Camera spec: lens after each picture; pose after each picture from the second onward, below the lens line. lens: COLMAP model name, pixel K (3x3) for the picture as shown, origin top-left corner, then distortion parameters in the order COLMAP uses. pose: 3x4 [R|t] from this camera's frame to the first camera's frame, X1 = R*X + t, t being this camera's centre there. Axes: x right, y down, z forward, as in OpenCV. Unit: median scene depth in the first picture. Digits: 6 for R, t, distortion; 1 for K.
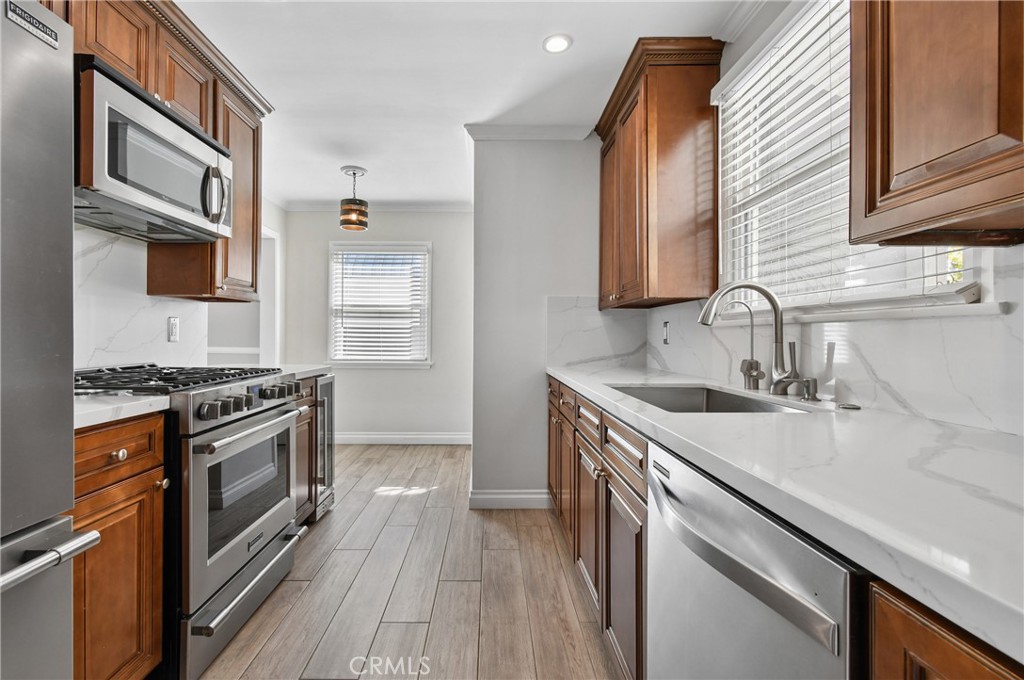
lens RADIAL K [[483.6, 0, 507.5], [0, 483.6, 340.6], [0, 0, 1]] dist [-0.000653, -0.001655]
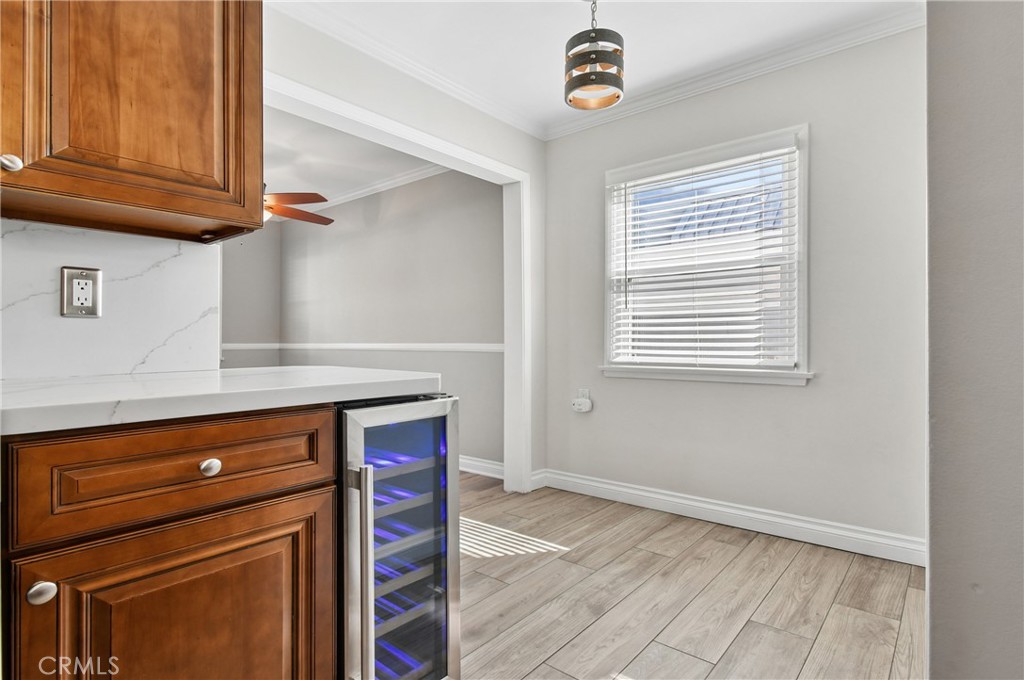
lens RADIAL K [[436.9, 0, 508.1], [0, 436.9, 343.7], [0, 0, 1]] dist [-0.001513, -0.000574]
pose [[0.668808, -0.009820, -0.743370, -0.037770], [0.007557, 0.999951, -0.006410, 0.018209], [0.743397, -0.001330, 0.668849, 0.526309]]
